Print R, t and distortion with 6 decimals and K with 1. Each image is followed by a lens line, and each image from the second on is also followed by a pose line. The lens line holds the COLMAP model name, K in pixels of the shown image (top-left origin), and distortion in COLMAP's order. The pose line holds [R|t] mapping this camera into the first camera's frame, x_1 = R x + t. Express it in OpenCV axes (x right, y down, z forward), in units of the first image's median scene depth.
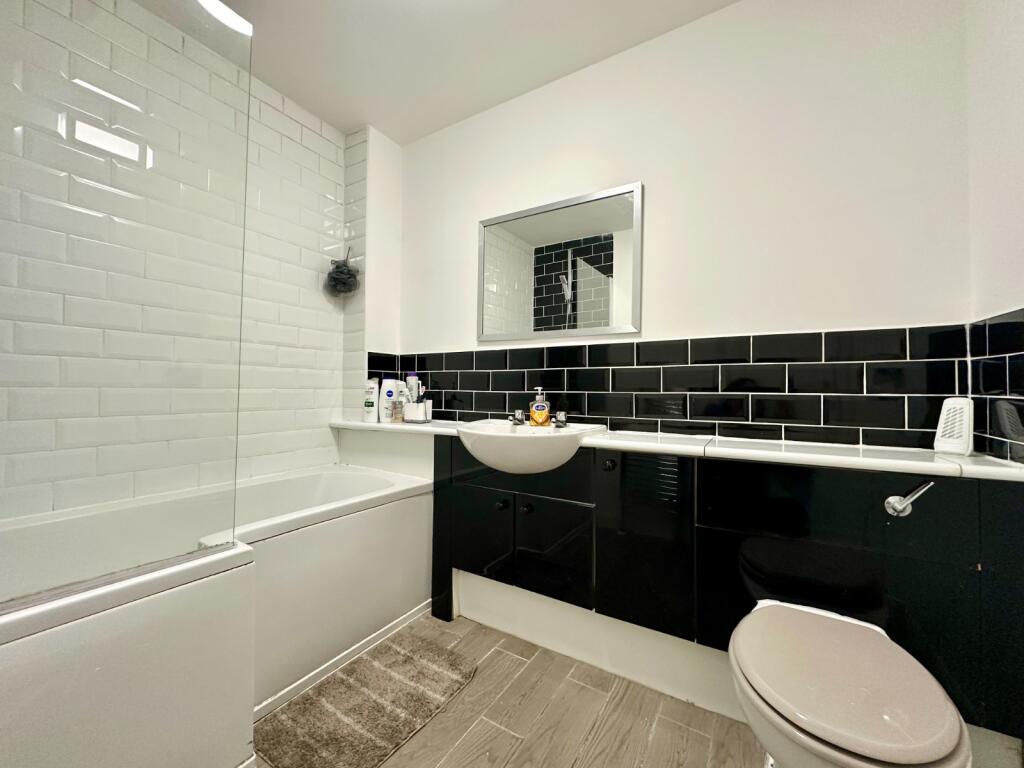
lens RADIAL K [[409.2, 0, 511.2], [0, 409.2, 384.9], [0, 0, 1]] dist [0.000231, 0.000187]
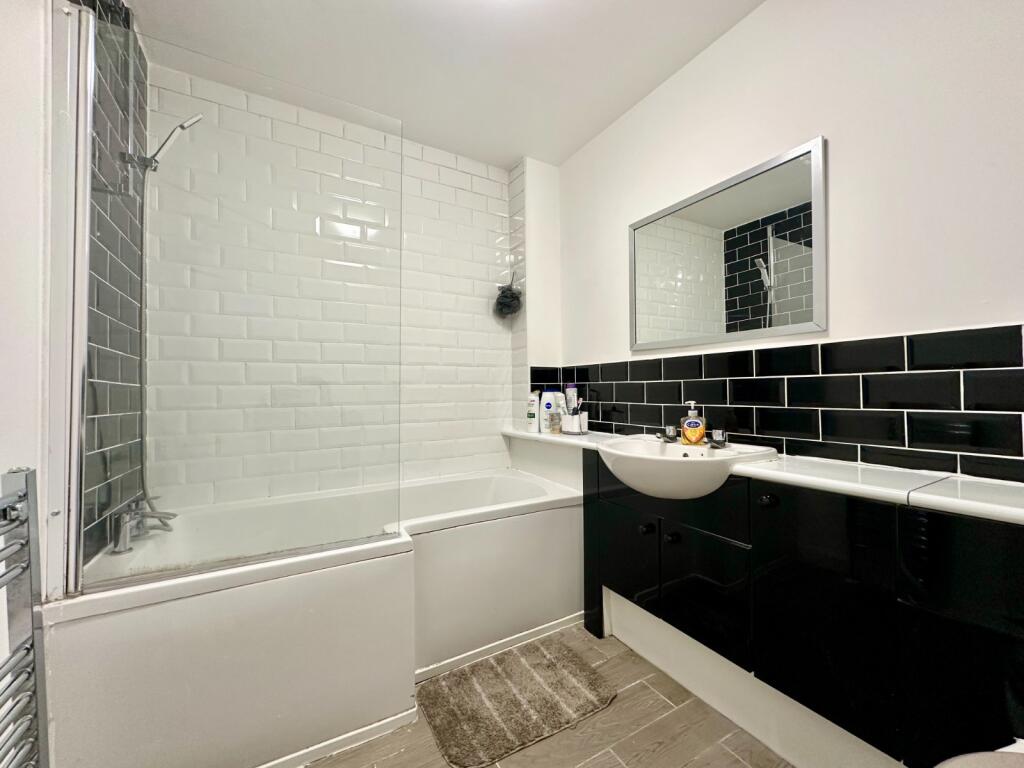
lens RADIAL K [[409.2, 0, 509.7], [0, 409.2, 385.3], [0, 0, 1]] dist [0.000231, 0.000187]
pose [[0.879660, -0.025324, -0.474928, 0.144868], [0.025821, 0.999652, -0.005477, -0.034343], [0.474902, -0.007445, 0.880007, 0.031433]]
